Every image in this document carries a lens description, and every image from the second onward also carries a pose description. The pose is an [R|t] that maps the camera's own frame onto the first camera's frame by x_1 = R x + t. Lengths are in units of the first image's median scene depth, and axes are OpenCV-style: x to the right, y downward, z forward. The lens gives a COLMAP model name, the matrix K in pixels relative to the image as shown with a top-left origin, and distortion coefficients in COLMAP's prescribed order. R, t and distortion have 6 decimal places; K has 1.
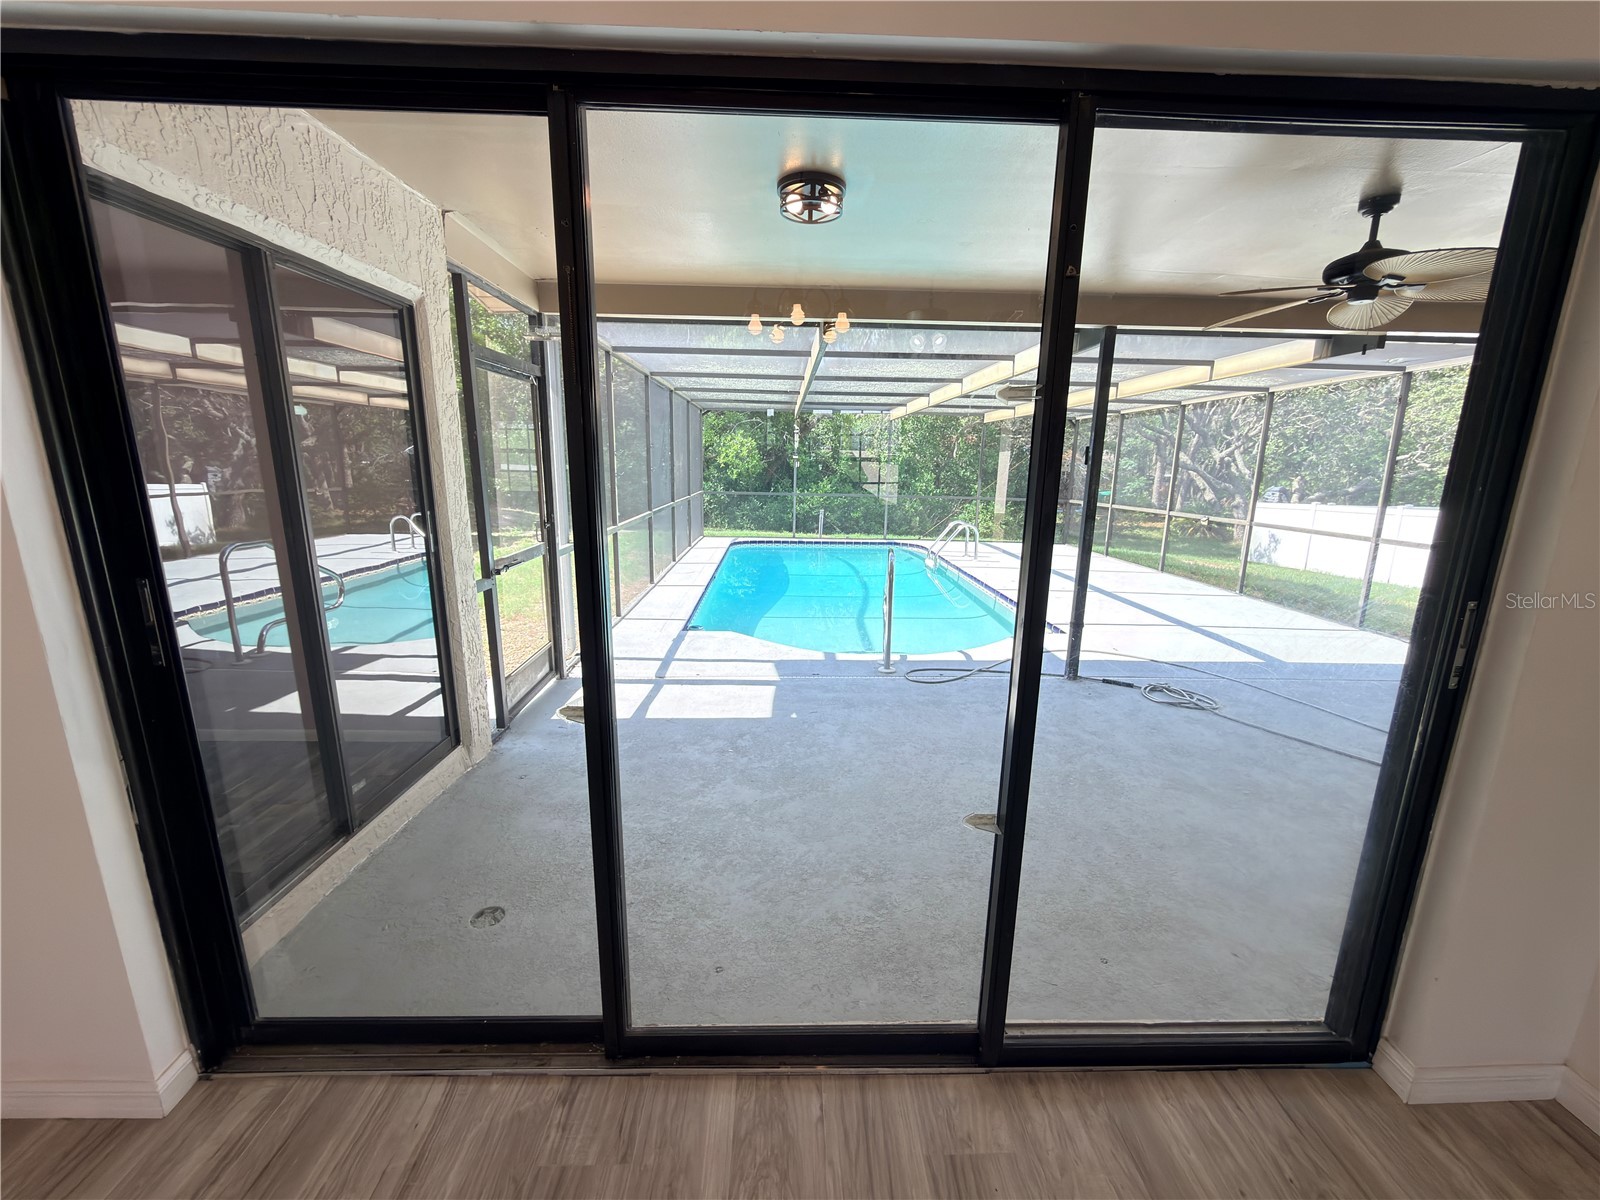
lens RADIAL K [[638.7, 0, 801.8], [0, 638.7, 600.8], [0, 0, 1]] dist [-0.000015, -0.000102]
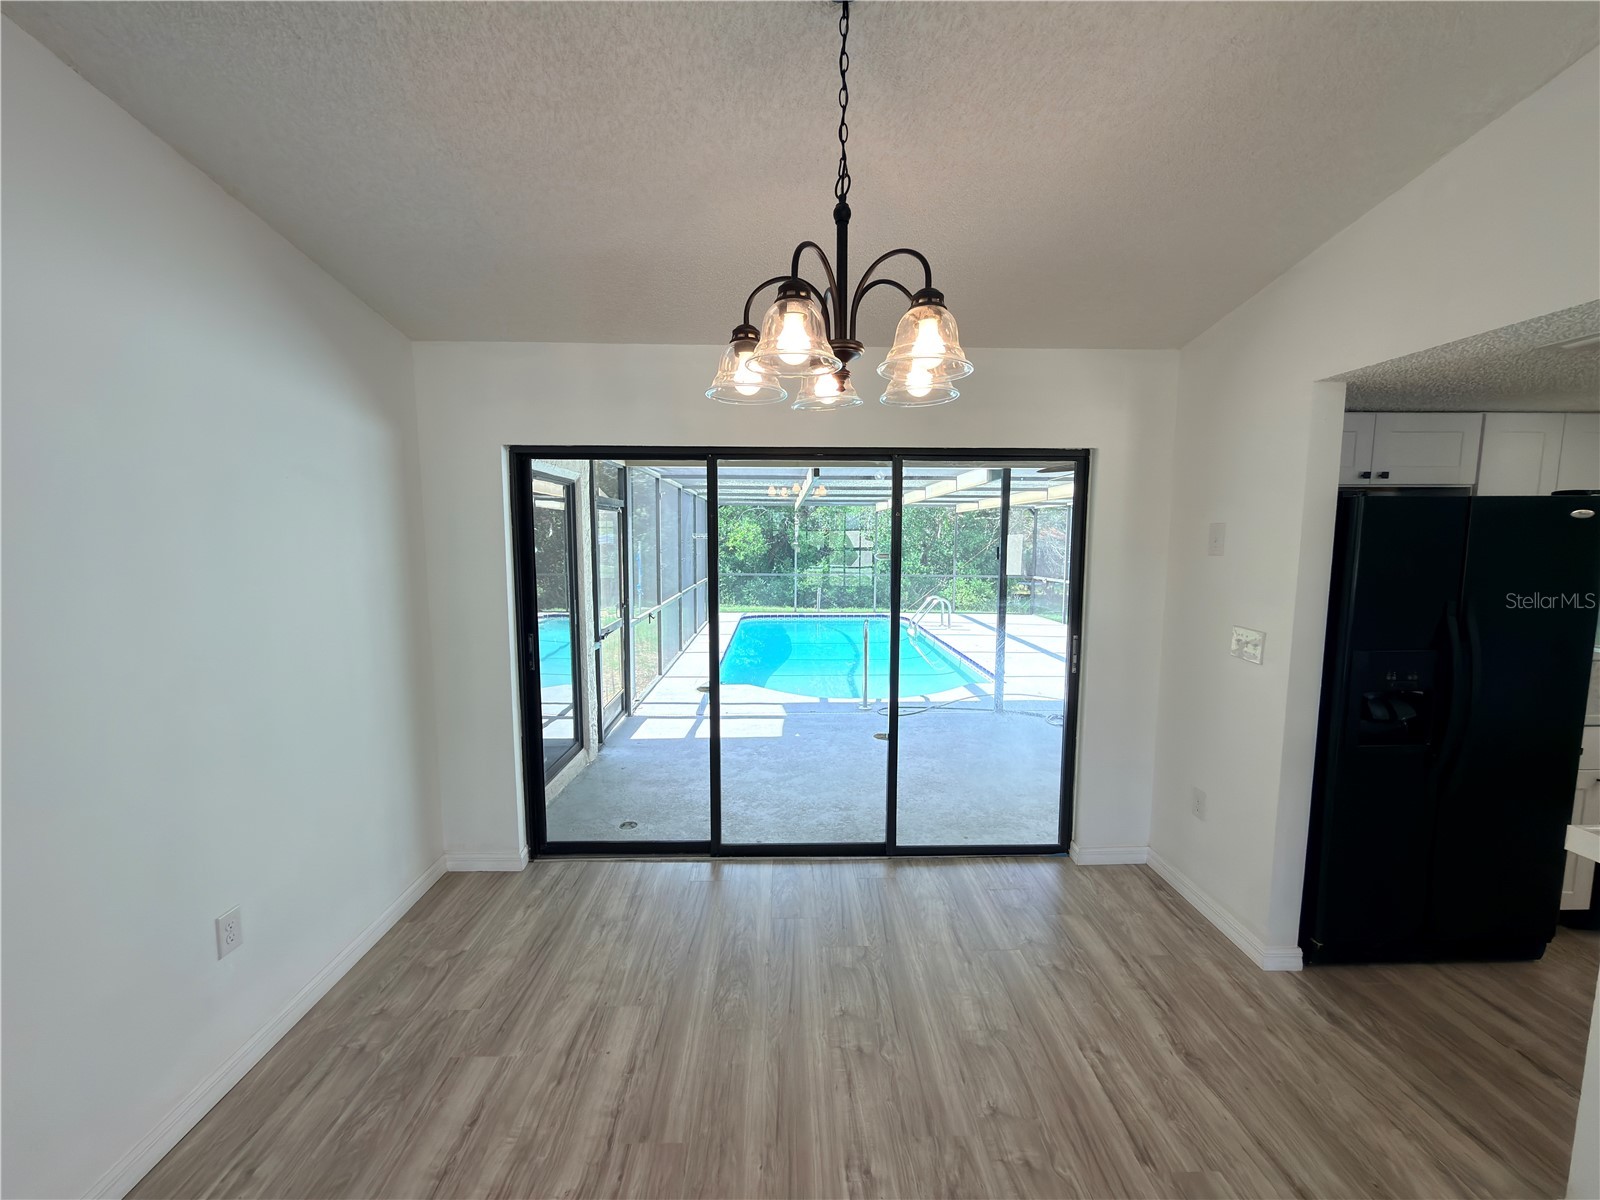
lens RADIAL K [[638.7, 0, 800.8], [0, 638.7, 600.8], [0, 0, 1]] dist [-0.000015, -0.000102]
pose [[0.999904, -0.013461, -0.003190, 0.003767], [0.013004, 0.993265, -0.115134, 0.036883], [0.004718, 0.115082, 0.993345, -0.394634]]
